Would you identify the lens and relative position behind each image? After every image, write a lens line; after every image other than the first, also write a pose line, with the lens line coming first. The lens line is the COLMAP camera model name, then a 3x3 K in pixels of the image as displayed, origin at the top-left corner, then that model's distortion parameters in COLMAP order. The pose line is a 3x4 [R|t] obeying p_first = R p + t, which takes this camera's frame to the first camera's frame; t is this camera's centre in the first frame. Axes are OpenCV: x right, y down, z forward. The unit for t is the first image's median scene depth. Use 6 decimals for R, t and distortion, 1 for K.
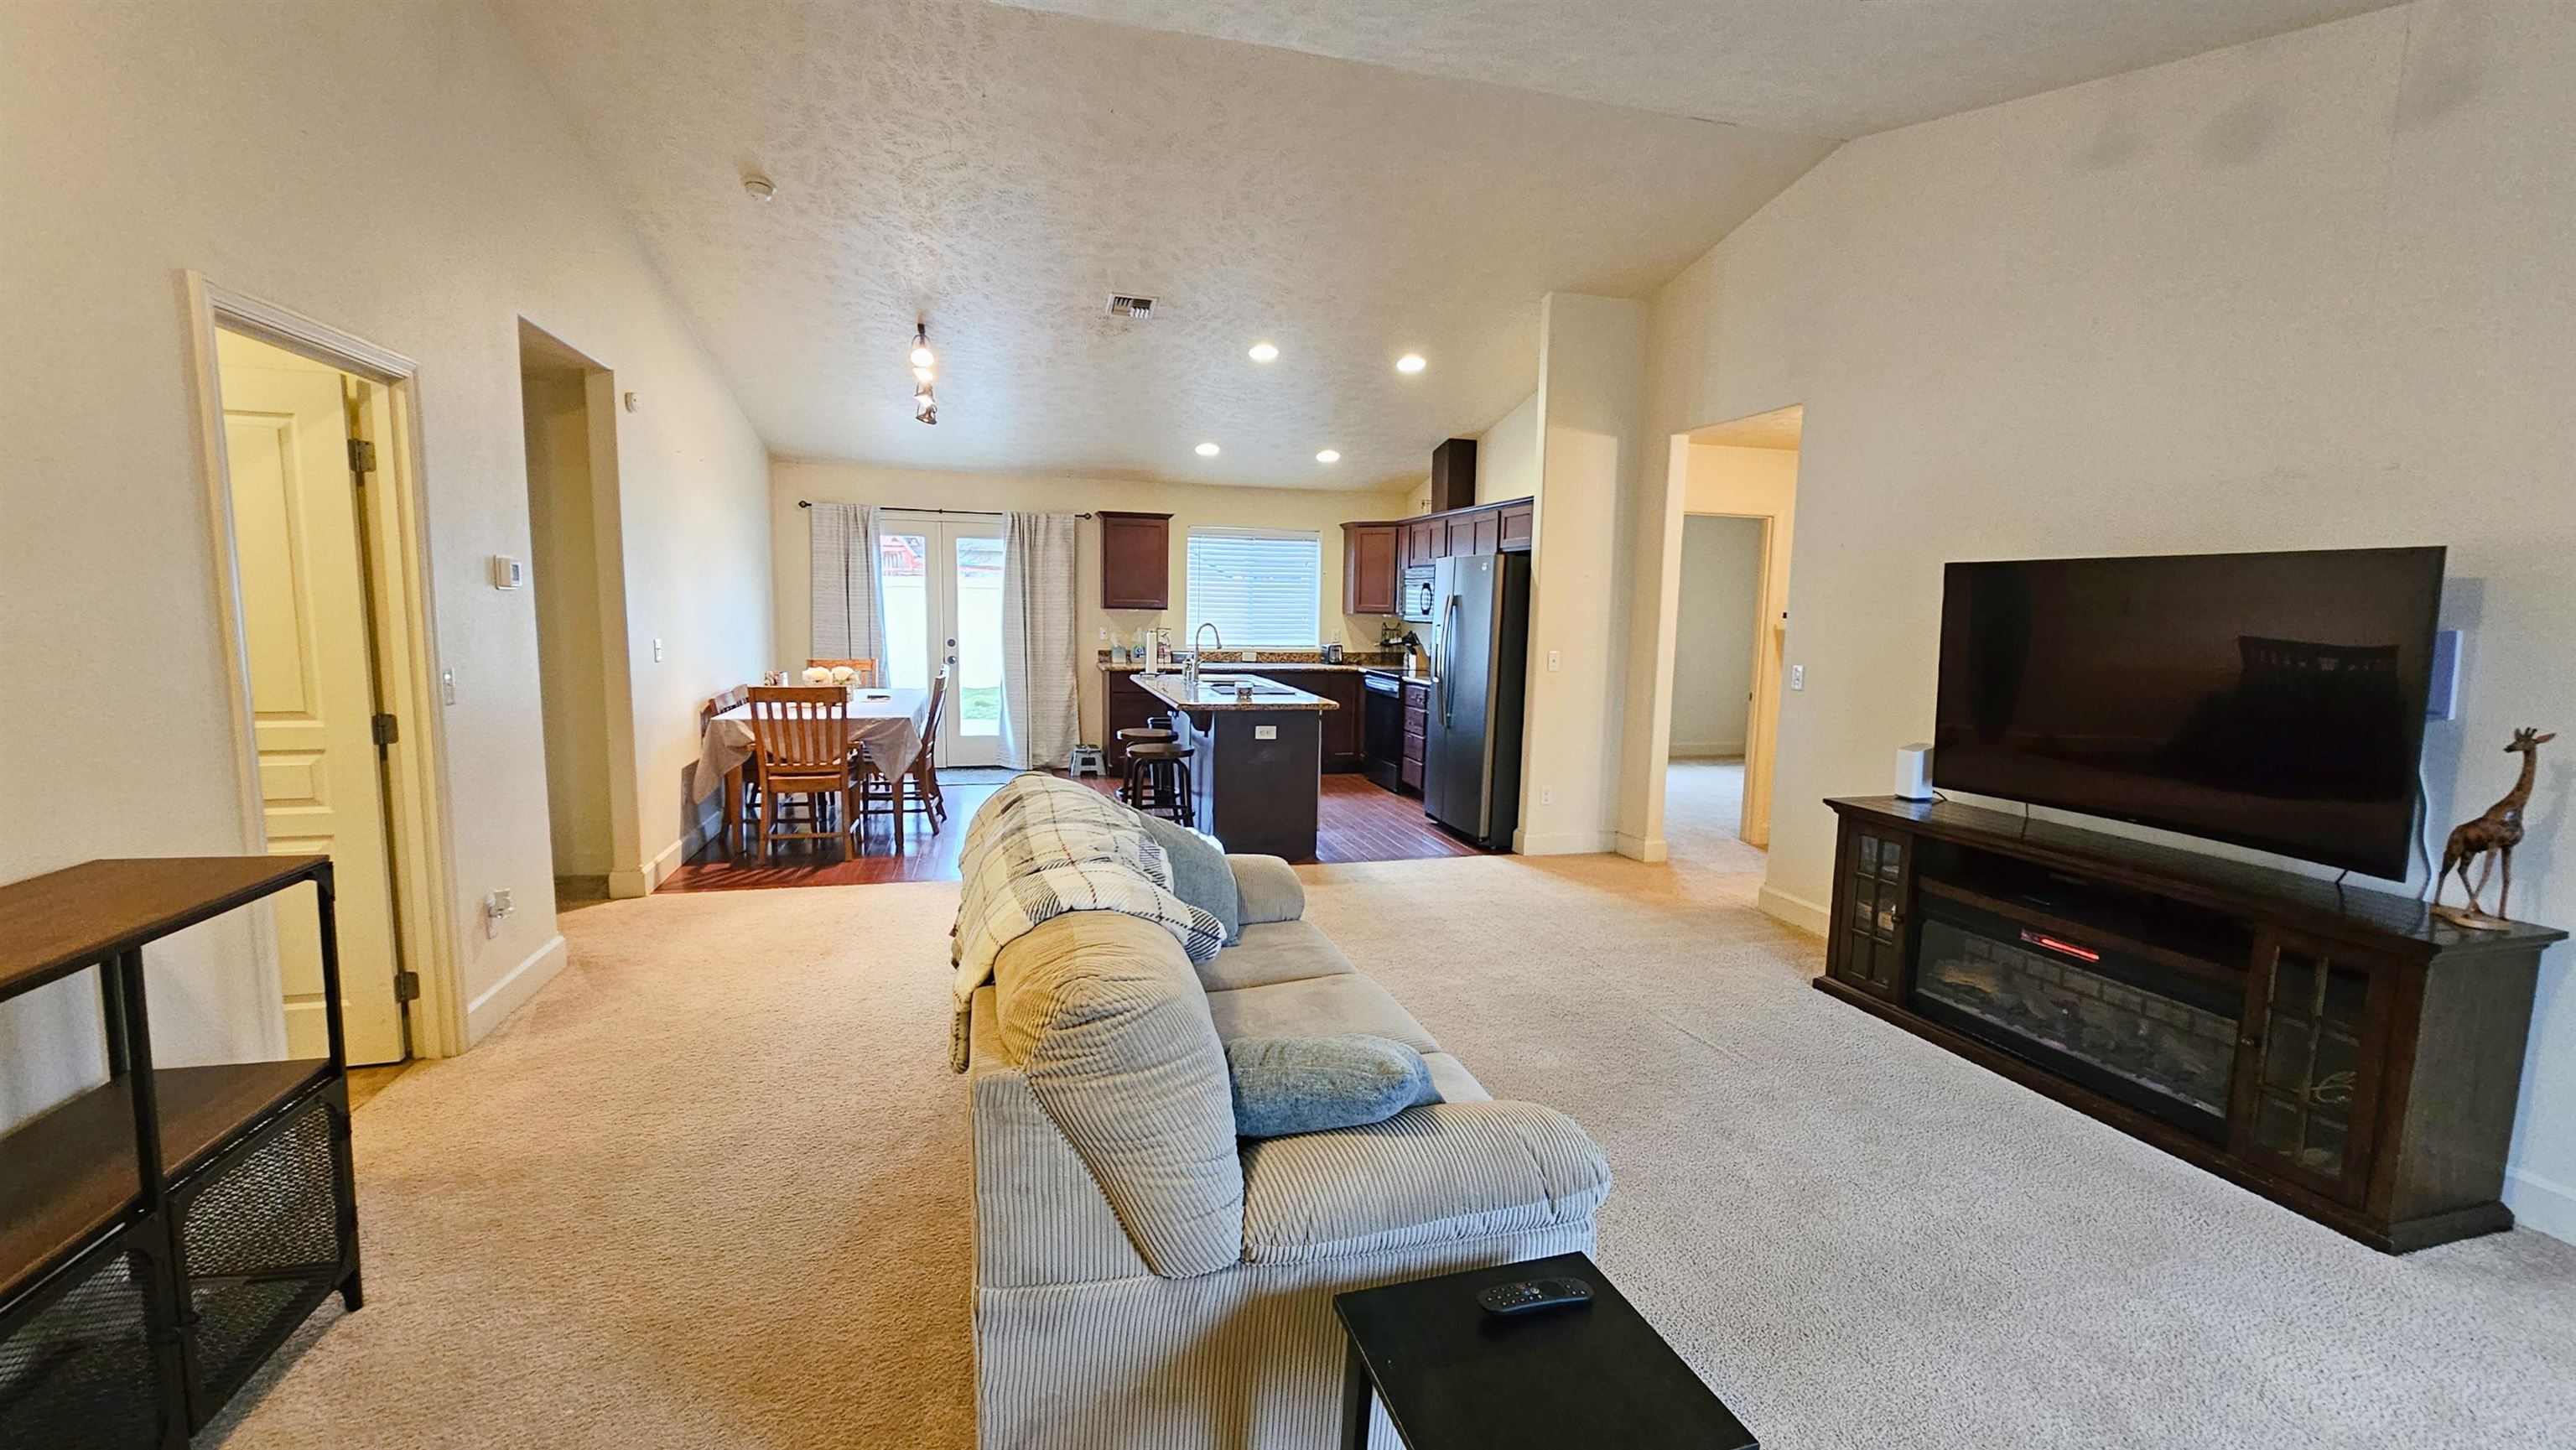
lens RADIAL K [[1065.1, 0, 1302.3], [0, 1065.1, 731.2], [0, 0, 1]] dist [-0.000383, 0.000114]
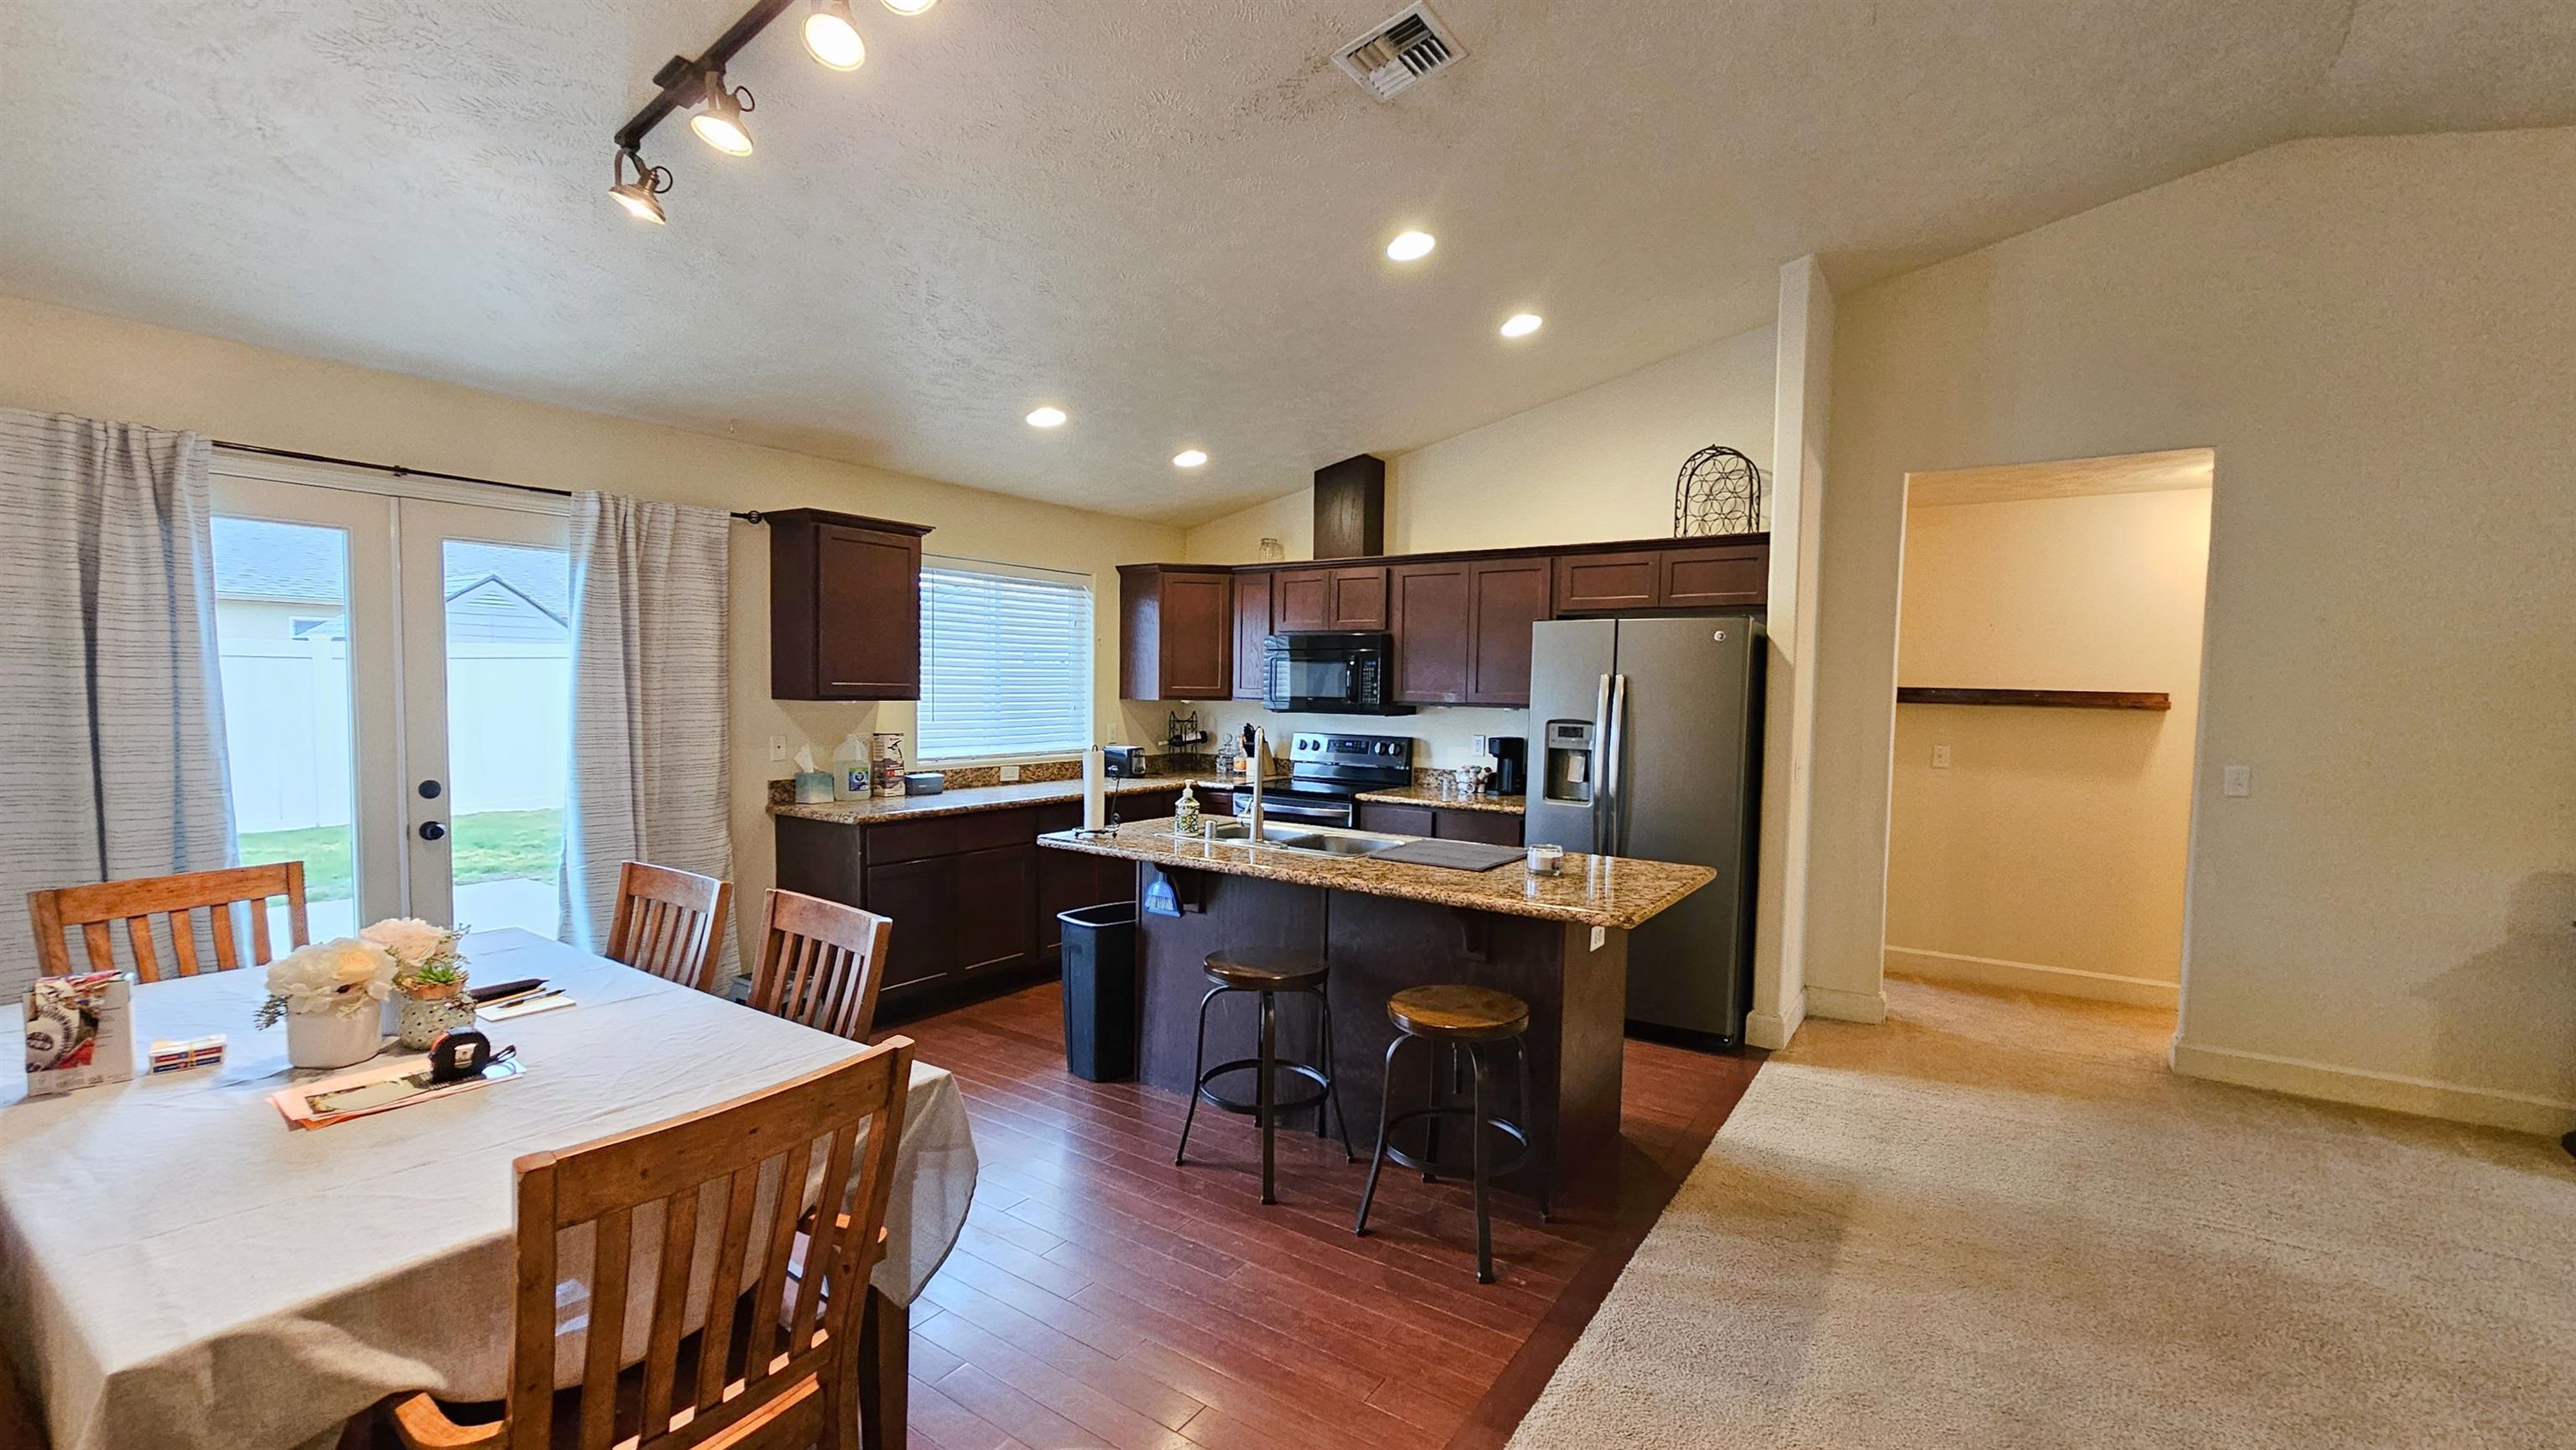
lens RADIAL K [[1065.1, 0, 1302.3], [0, 1065.1, 731.2], [0, 0, 1]] dist [-0.000383, 0.000114]
pose [[0.763104, -0.037107, 0.645209, -0.332249], [0.076873, 0.996474, -0.033612, -0.064745], [-0.641687, 0.075249, 0.763266, 0.459753]]
